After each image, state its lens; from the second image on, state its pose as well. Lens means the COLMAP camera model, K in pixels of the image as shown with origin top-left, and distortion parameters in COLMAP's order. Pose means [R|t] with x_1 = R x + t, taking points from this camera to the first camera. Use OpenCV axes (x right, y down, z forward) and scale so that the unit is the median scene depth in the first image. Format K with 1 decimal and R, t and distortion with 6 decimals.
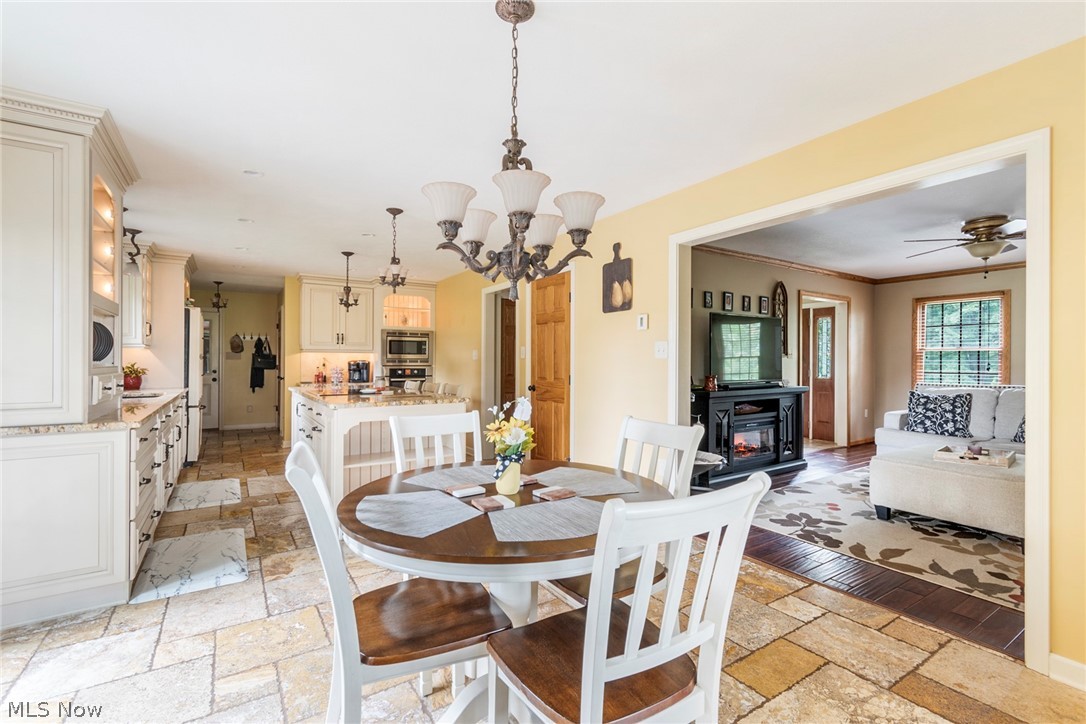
lens RADIAL K [[489.7, 0, 546.9], [0, 489.7, 362.5], [0, 0, 1]] dist [0.004925, -0.001060]
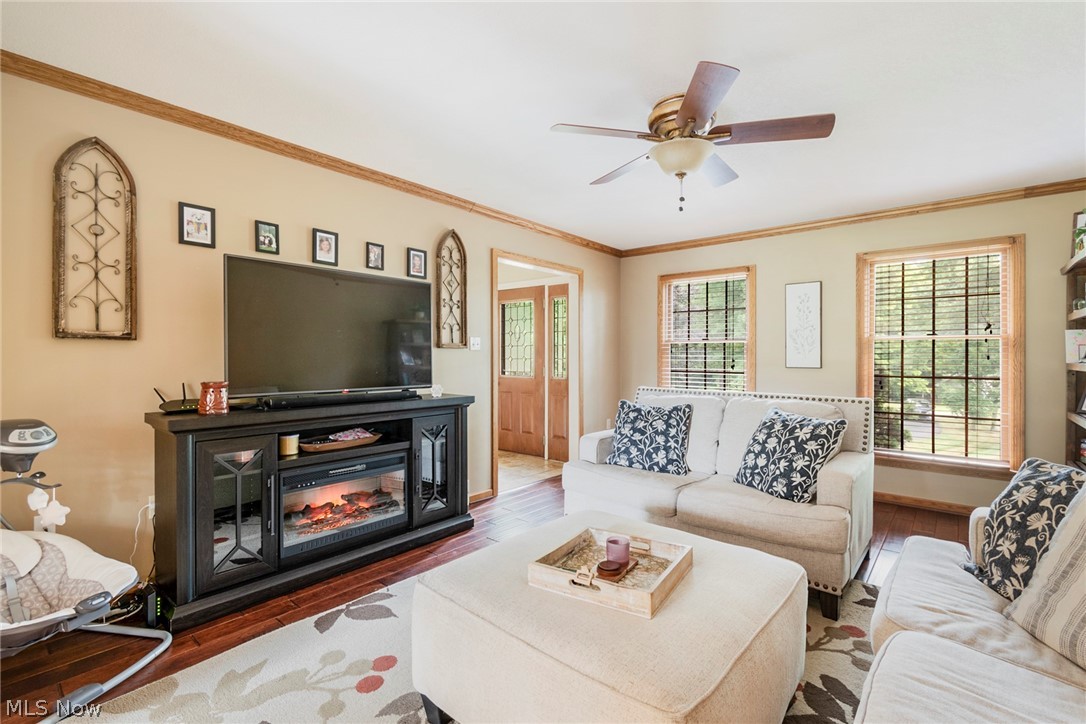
lens RADIAL K [[489.7, 0, 546.9], [0, 489.7, 362.5], [0, 0, 1]] dist [0.004925, -0.001060]
pose [[0.958057, 0.002089, 0.286571, 0.478660], [-0.004532, 0.999959, 0.007861, 0.001817], [-0.286543, -0.008830, 0.958027, 0.414822]]
